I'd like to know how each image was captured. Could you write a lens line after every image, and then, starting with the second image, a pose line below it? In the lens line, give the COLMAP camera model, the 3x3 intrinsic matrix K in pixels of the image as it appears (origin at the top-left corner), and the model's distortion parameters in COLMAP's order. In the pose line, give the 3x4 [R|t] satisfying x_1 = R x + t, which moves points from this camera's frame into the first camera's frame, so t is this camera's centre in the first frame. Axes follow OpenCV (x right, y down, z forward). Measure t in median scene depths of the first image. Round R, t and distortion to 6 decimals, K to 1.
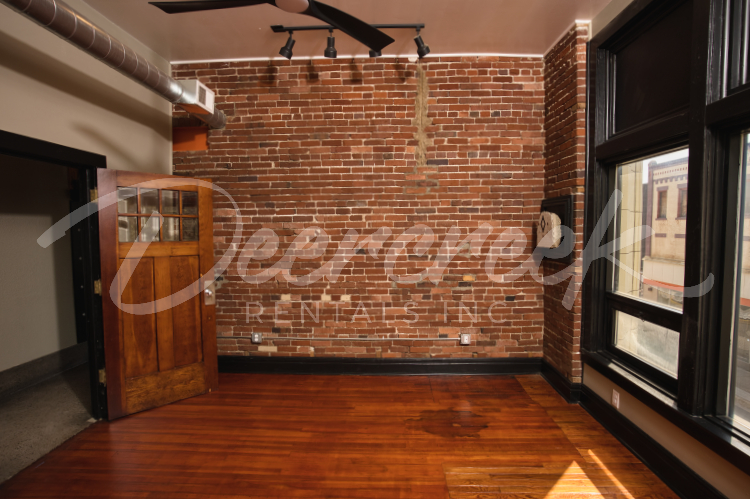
lens RADIAL K [[366.8, 0, 375.0], [0, 366.8, 249.5], [0, 0, 1]] dist [-0.062282, 0.029134]
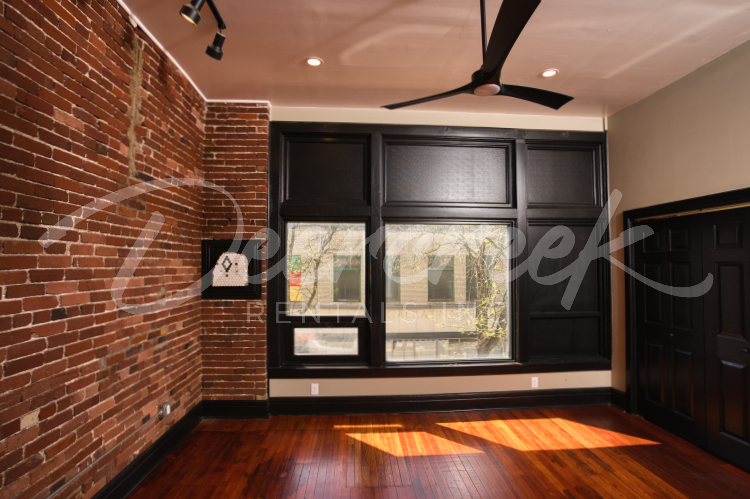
lens RADIAL K [[366.8, 0, 375.0], [0, 366.8, 249.5], [0, 0, 1]] dist [-0.062282, 0.029134]
pose [[-0.063149, 0.048115, 0.996844, -0.569972], [0.052149, 0.997632, -0.044849, -0.039503], [-0.996641, 0.049152, -0.065508, 0.594074]]
